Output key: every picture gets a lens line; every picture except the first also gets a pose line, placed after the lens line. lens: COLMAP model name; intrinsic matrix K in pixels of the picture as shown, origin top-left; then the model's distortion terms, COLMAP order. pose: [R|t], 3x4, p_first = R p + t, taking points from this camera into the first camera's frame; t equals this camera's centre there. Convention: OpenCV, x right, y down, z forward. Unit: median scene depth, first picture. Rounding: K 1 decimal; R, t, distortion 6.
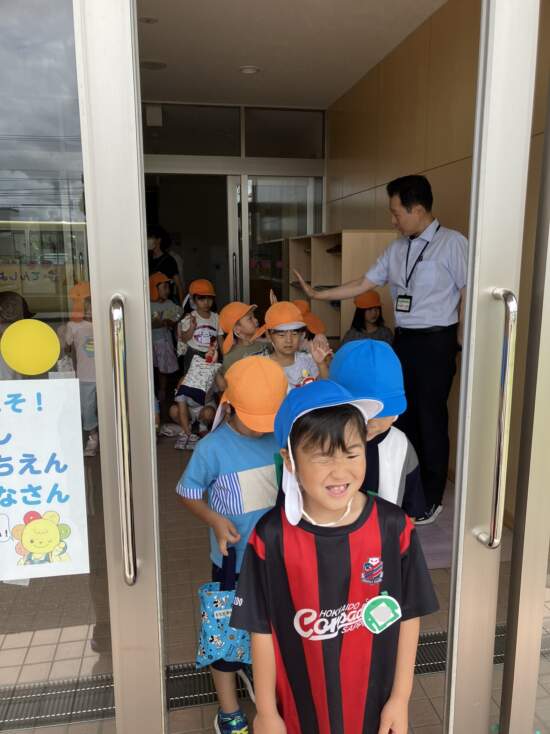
lens RADIAL K [[603.0, 0, 275.0], [0, 603.0, 367.0], [0, 0, 1]] dist [0.007155, 0.000873]
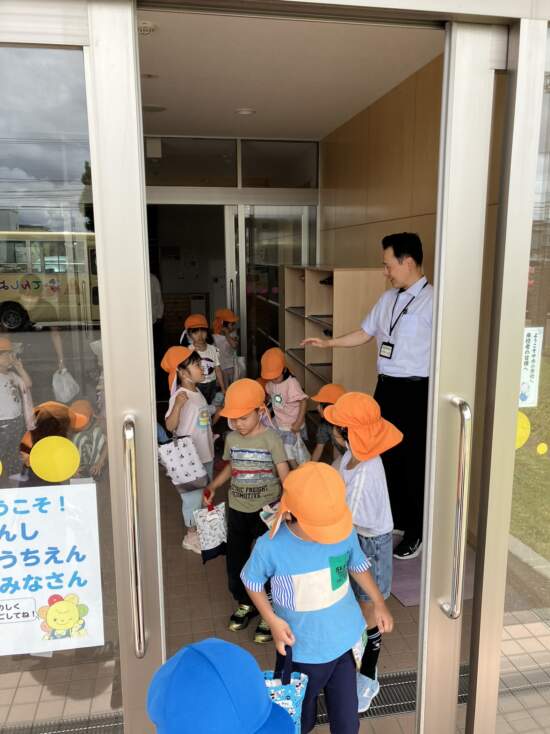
lens RADIAL K [[594.9, 0, 275.0], [0, 594.9, 367.0], [0, 0, 1]] dist [0.004224, 0.008674]
pose [[0.999988, -0.003804, 0.002925, 0.019069], [0.003817, 0.999982, -0.004607, -0.188294], [-0.002908, 0.004618, 0.999985, -0.148702]]
